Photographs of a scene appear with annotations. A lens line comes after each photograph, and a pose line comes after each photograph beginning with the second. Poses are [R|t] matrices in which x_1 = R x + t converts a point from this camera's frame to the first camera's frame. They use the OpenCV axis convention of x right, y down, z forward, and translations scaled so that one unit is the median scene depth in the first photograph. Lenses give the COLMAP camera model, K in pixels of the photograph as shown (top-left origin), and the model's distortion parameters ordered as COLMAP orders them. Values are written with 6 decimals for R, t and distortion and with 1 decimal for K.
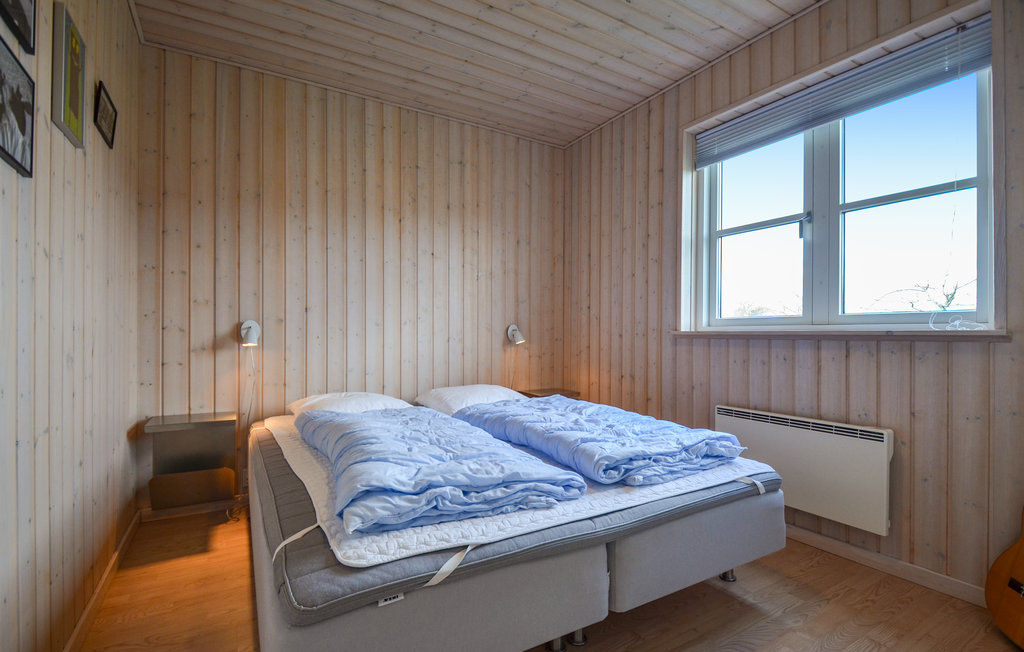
lens RADIAL K [[463.5, 0, 491.5], [0, 463.5, 332.2], [0, 0, 1]] dist [0.021236, -0.007577]
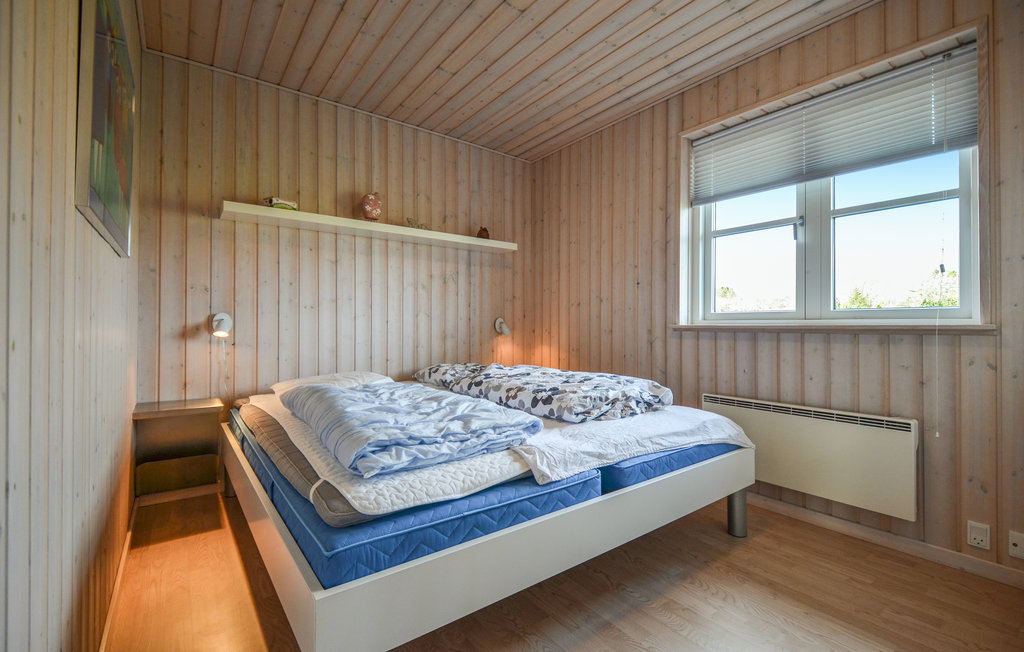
lens RADIAL K [[390.5, 0, 513.8], [0, 390.5, 325.8], [0, 0, 1]] dist [-0.016141, -0.000021]
pose [[0.985462, 0.004068, 0.169850, -0.133420], [-0.004419, 0.999989, 0.001689, 0.000309], [-0.169841, -0.002415, 0.985469, 0.228157]]
